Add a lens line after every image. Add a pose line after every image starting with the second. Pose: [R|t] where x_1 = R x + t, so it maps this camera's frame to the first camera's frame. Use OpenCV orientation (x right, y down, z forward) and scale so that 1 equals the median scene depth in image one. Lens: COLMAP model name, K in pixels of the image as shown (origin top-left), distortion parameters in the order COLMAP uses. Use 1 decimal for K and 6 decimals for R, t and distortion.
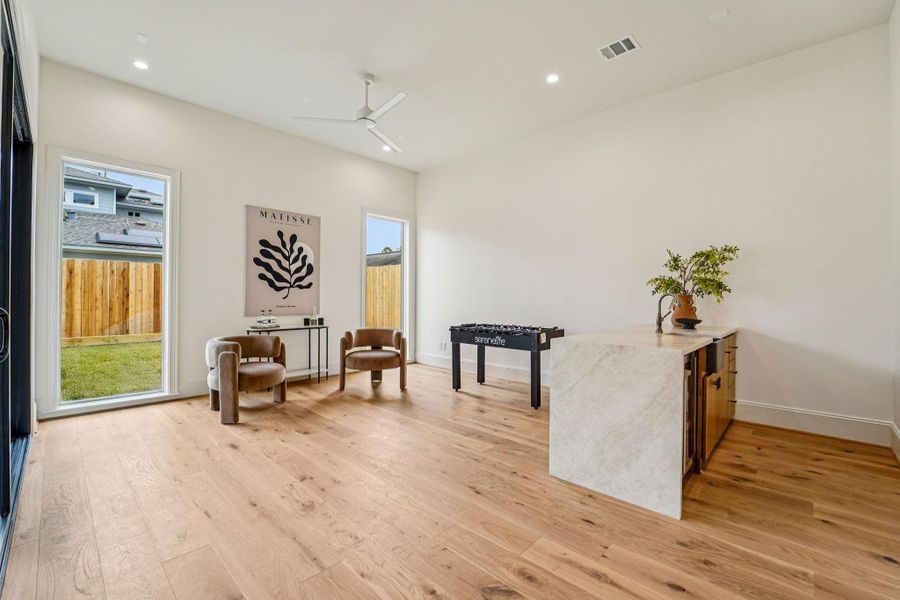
lens RADIAL K [[377.1, 0, 454.4], [0, 377.1, 300.8], [0, 0, 1]] dist [-0.020223, -0.002079]
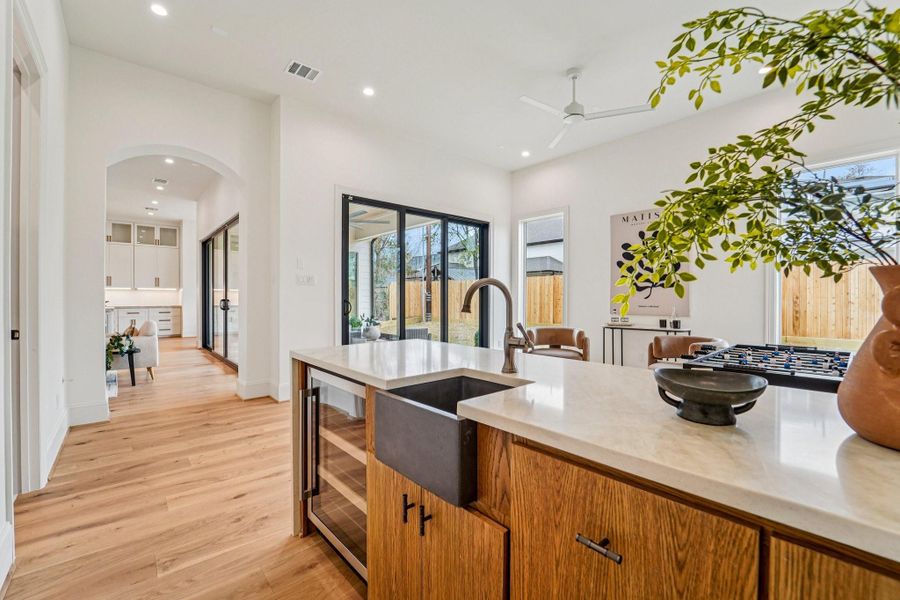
lens RADIAL K [[377.1, 0, 443.7], [0, 377.1, 295.1], [0, 0, 1]] dist [-0.020223, -0.002079]
pose [[-0.098361, -0.017292, -0.995001, 0.812460], [-0.004791, 0.999846, -0.016903, 0.006927], [0.995139, 0.003105, -0.098429, 0.793328]]
